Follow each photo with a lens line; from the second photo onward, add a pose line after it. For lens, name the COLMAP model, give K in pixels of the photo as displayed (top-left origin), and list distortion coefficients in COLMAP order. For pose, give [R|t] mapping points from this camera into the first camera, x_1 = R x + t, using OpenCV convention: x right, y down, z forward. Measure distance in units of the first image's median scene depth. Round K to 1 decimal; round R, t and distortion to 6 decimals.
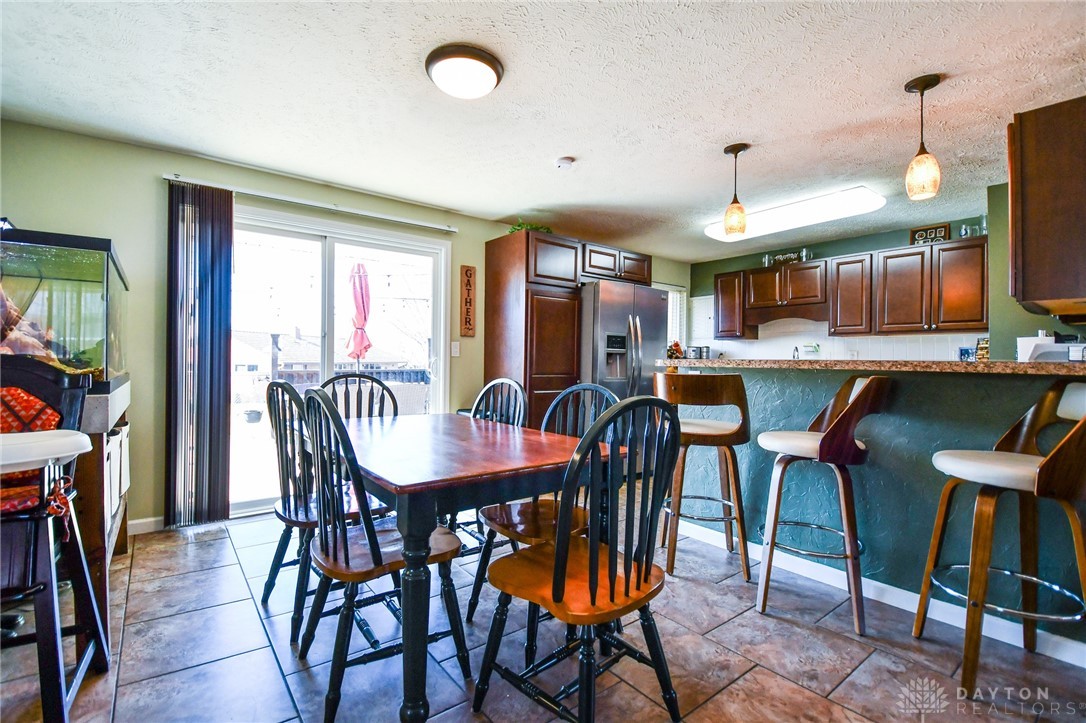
lens RADIAL K [[487.3, 0, 536.2], [0, 487.3, 361.9], [0, 0, 1]] dist [0.018771, -0.026773]
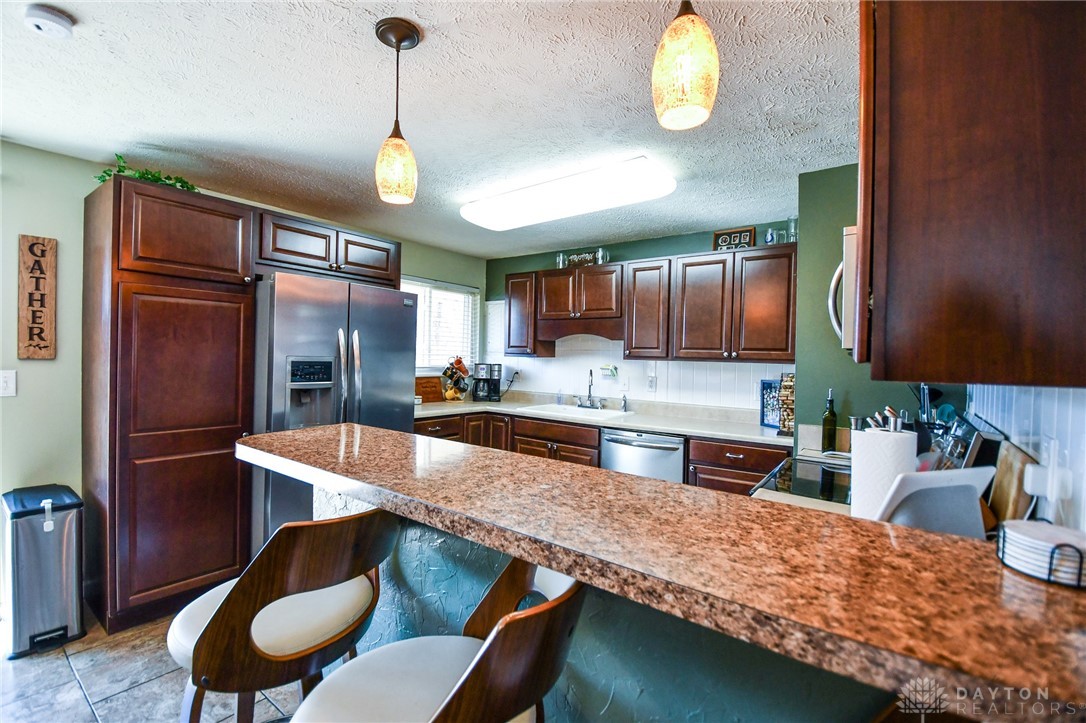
lens RADIAL K [[474.3, 0, 537.1], [0, 474.3, 361.8], [0, 0, 1]] dist [0.018847, -0.024110]
pose [[0.964648, 0.006610, 0.263458, 0.288705], [-0.010772, 0.999839, 0.014357, -0.065953], [-0.263321, -0.016687, 0.964564, 0.322095]]
